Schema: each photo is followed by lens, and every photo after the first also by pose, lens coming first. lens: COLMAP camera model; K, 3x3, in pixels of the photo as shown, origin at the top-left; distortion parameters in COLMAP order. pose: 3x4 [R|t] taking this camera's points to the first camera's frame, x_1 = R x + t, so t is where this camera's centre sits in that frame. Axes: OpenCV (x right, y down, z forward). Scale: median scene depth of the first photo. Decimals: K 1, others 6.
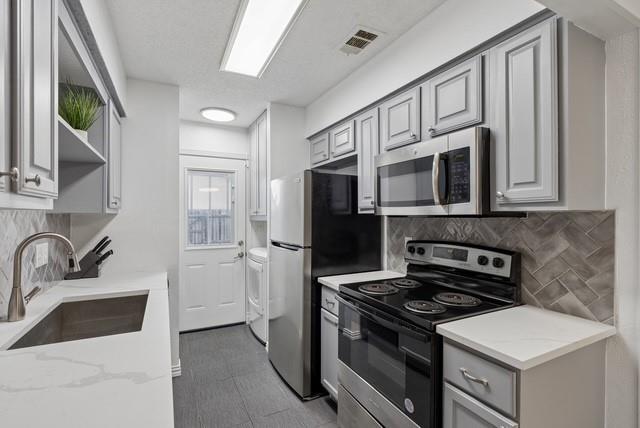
lens RADIAL K [[305.3, 0, 320.9], [0, 305.3, 215.7], [0, 0, 1]] dist [0.002363, 0.000201]
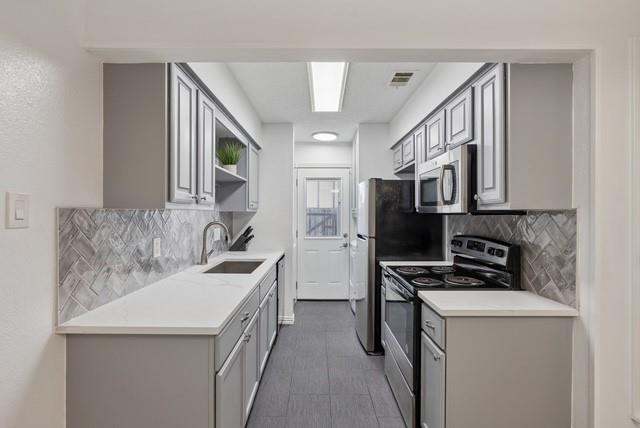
lens RADIAL K [[305.3, 0, 318.9], [0, 305.3, 212.6], [0, 0, 1]] dist [0.002363, 0.000201]
pose [[0.893322, 0.002417, -0.449412, 0.381800], [-0.003691, 0.999991, -0.001958, 0.000508], [0.449403, 0.003408, 0.893323, -0.298589]]
